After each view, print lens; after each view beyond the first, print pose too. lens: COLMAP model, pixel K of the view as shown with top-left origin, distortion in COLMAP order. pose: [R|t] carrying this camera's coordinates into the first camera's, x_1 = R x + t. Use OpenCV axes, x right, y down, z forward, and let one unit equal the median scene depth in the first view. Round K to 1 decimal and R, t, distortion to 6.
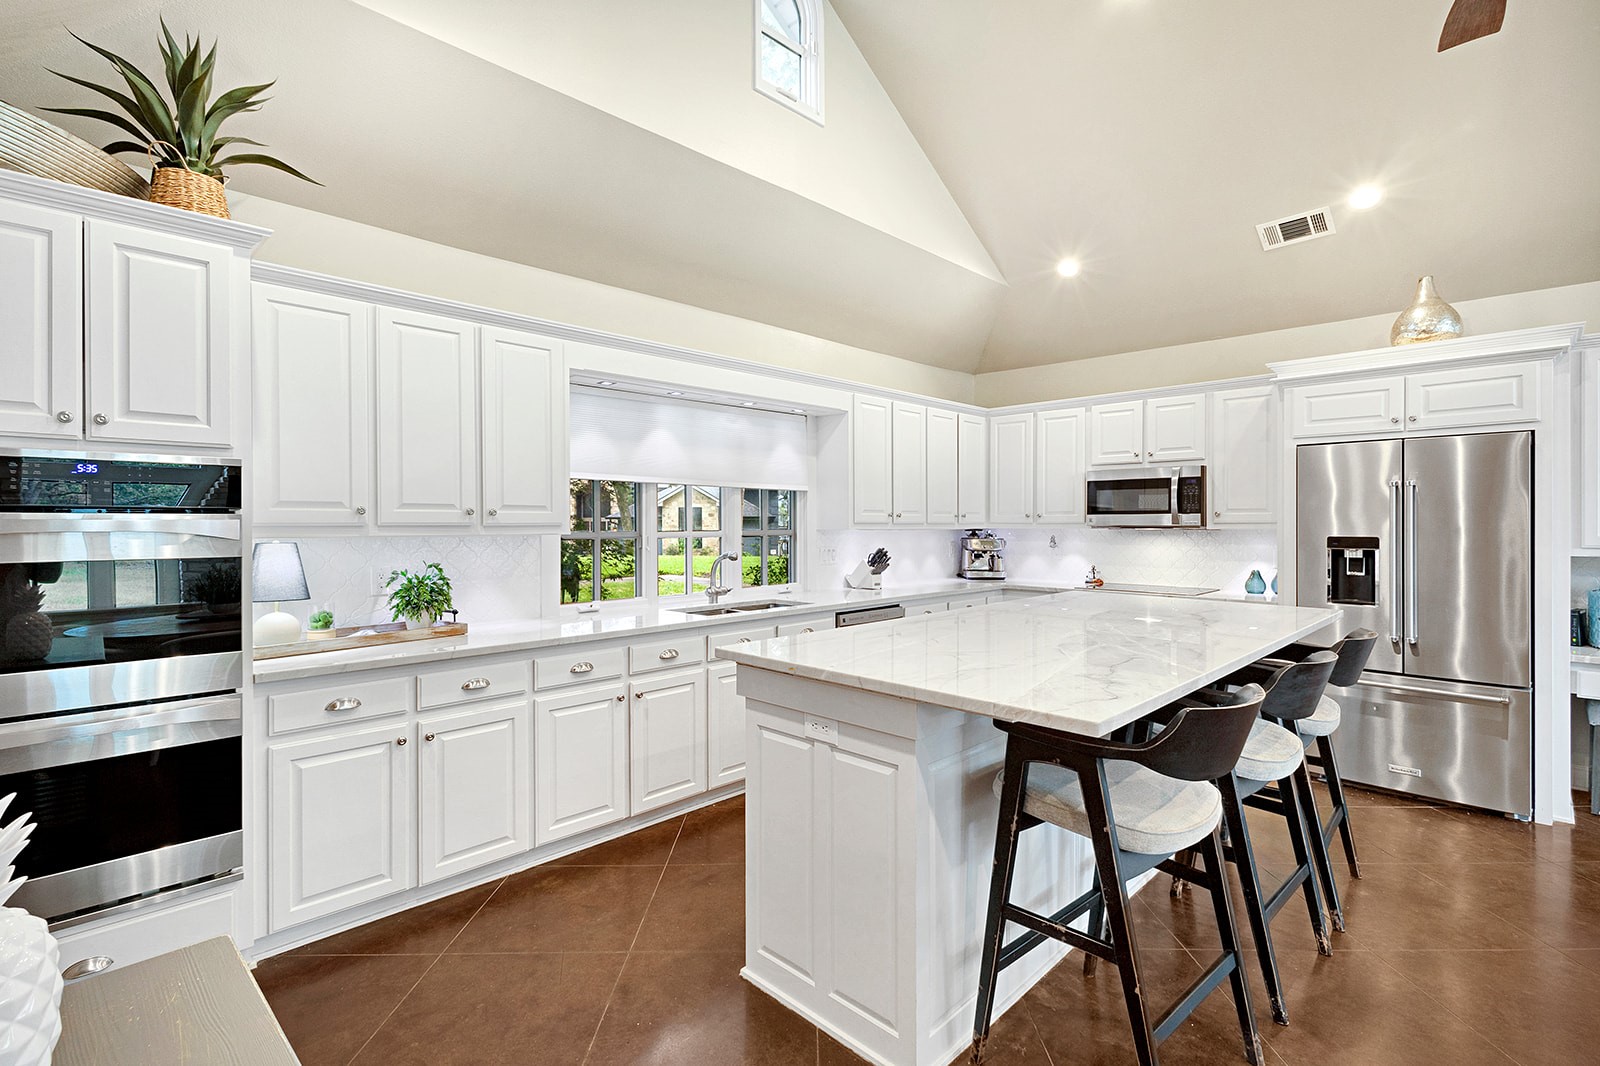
lens RADIAL K [[746.5, 0, 804.5], [0, 746.5, 524.7], [0, 0, 1]] dist [0.005126, 0.000344]
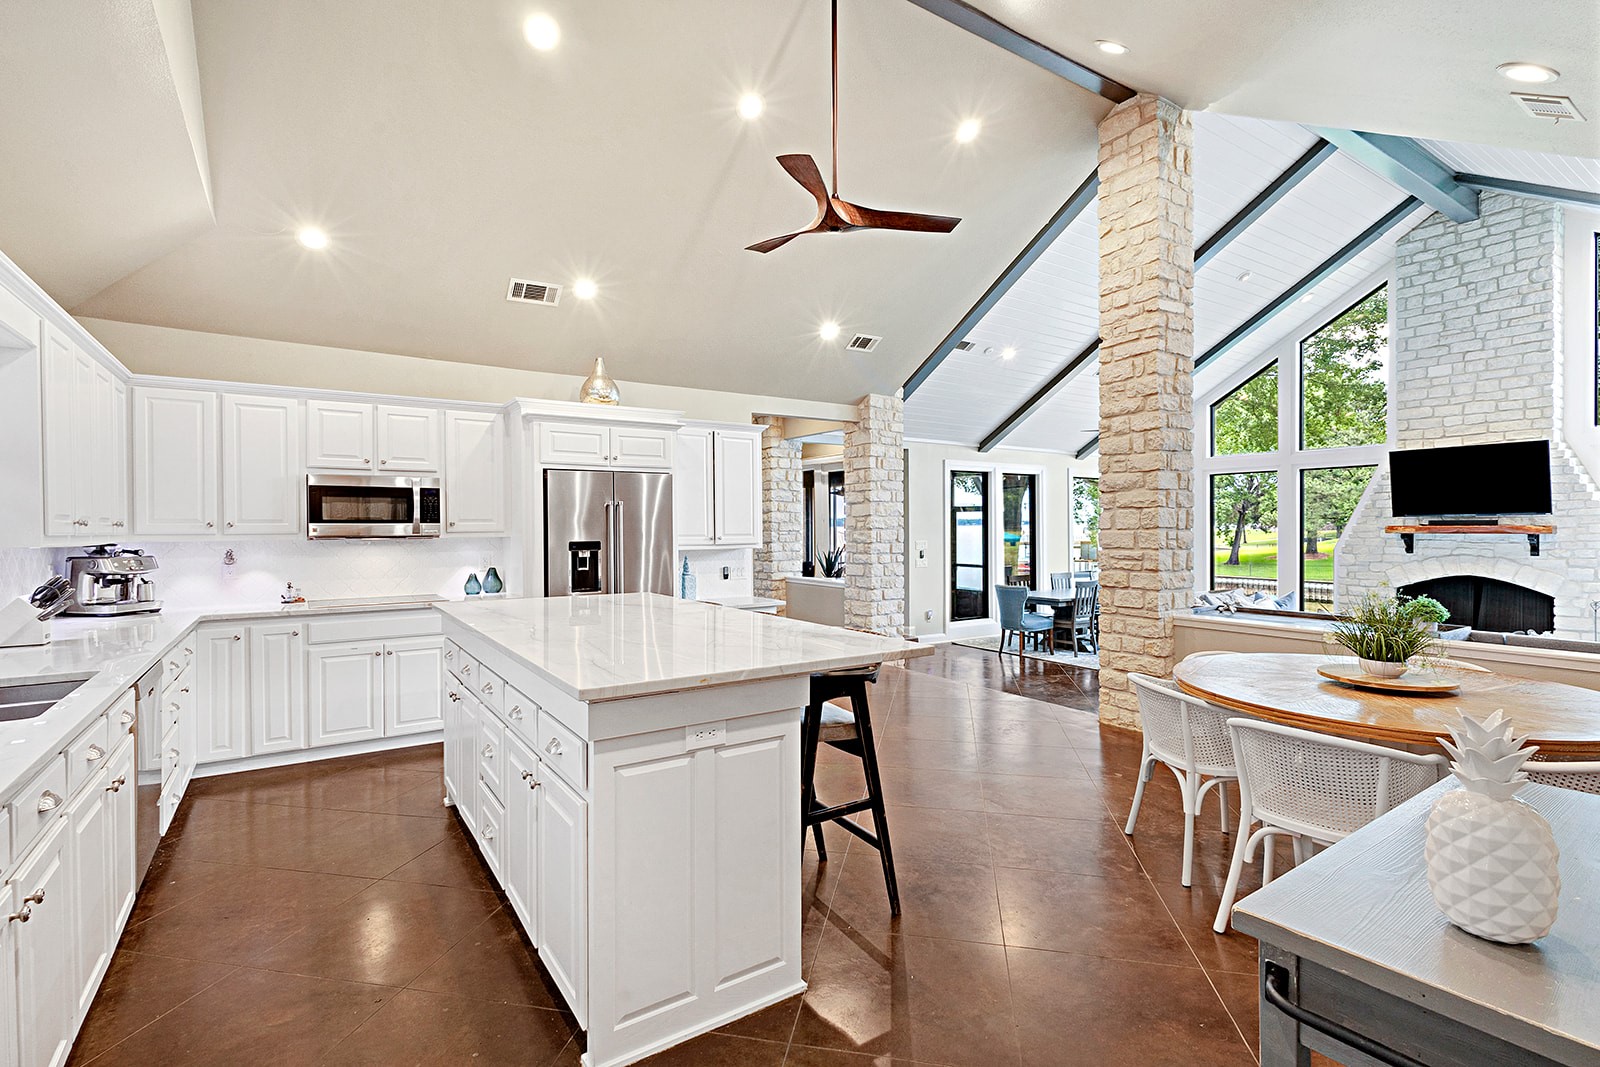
lens RADIAL K [[746.5, 0, 802.7], [0, 746.5, 530.9], [0, 0, 1]] dist [0.005126, 0.000344]
pose [[0.205172, -0.004650, 0.978715, -0.397952], [0.009792, 0.999948, 0.002699, -0.002129], [-0.978677, 0.009029, 0.205207, 0.280448]]
